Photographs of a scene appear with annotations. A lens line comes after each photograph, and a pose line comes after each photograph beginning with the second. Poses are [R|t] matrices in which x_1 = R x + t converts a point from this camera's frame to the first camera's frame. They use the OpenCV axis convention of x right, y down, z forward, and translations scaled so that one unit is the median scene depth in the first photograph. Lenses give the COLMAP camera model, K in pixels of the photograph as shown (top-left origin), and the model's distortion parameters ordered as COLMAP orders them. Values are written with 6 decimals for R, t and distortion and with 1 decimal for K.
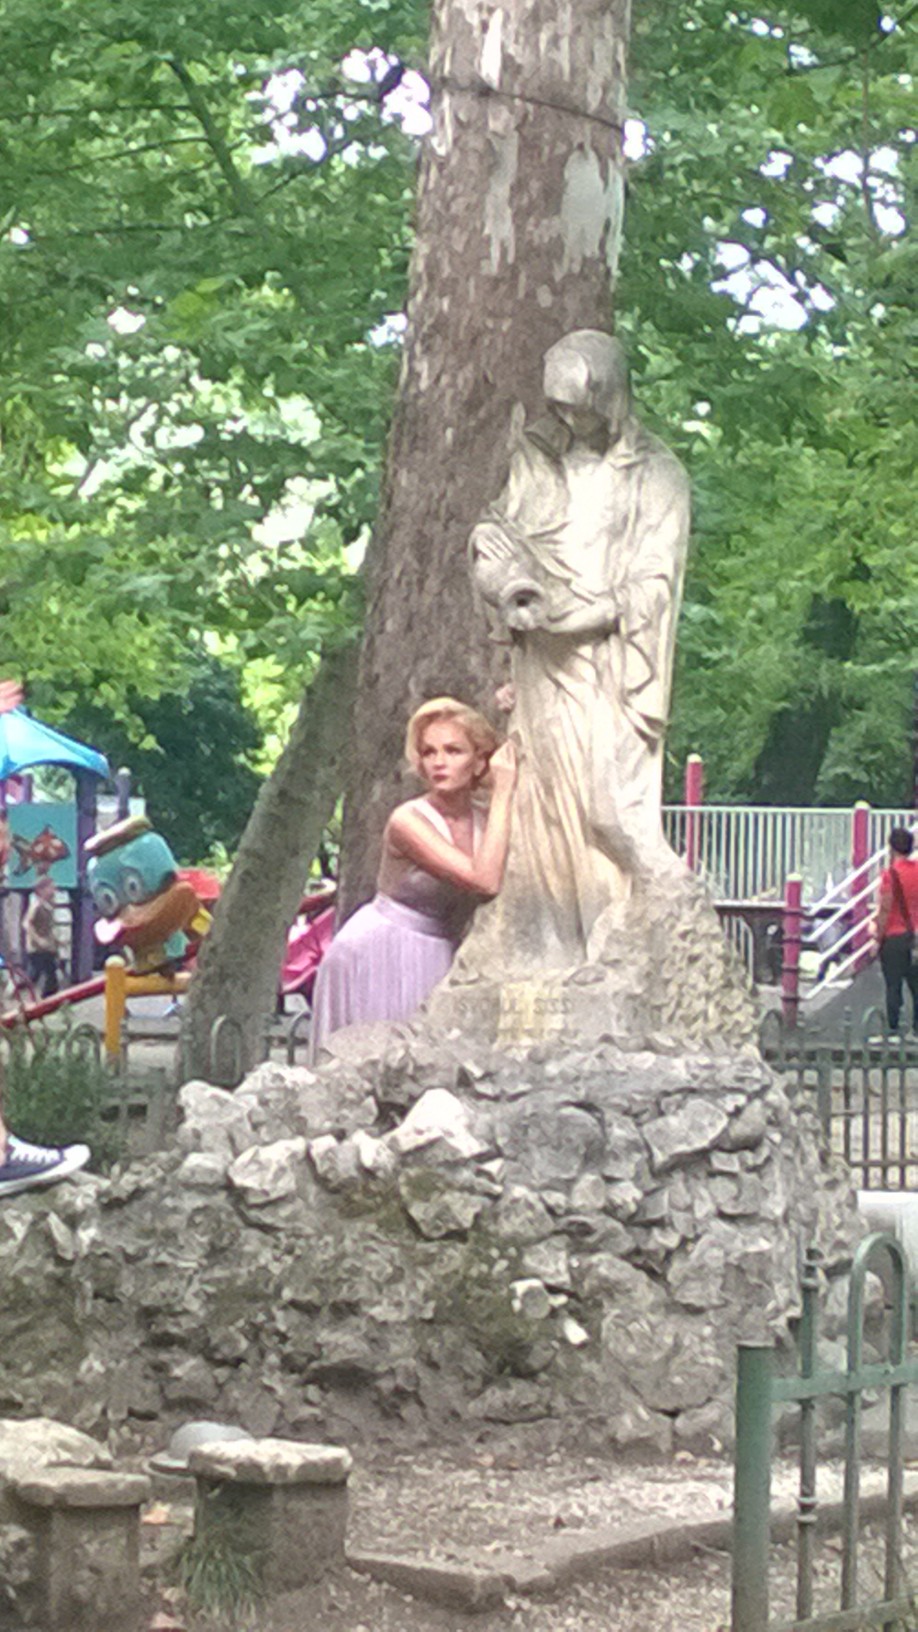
lens RADIAL K [[5123.6, 0, 344.6], [0, 5123.6, 608.6], [0, 0, 1]] dist [0.100307, 0.055647]
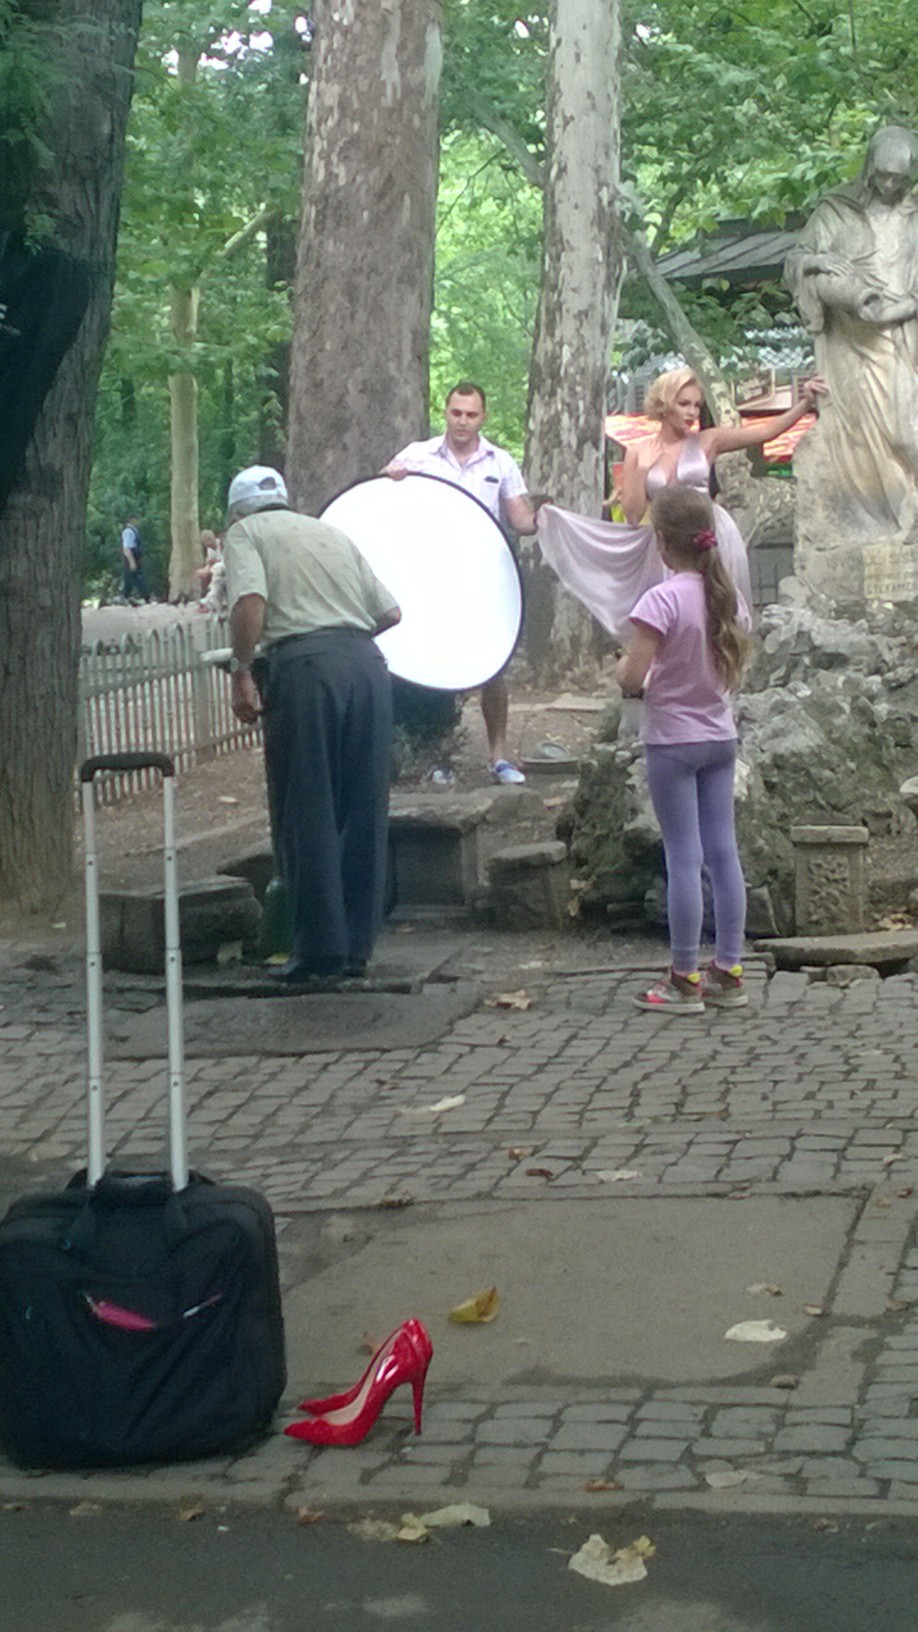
lens RADIAL K [[3404.0, 0, 364.6], [0, 3404.0, 813.7], [0, 0, 1]] dist [0.039995, -0.128900]
pose [[0.896969, -0.097279, 0.431258, -0.558795], [0.042287, 0.989897, 0.135339, 0.005756], [-0.440067, -0.103158, 0.892020, 0.120107]]
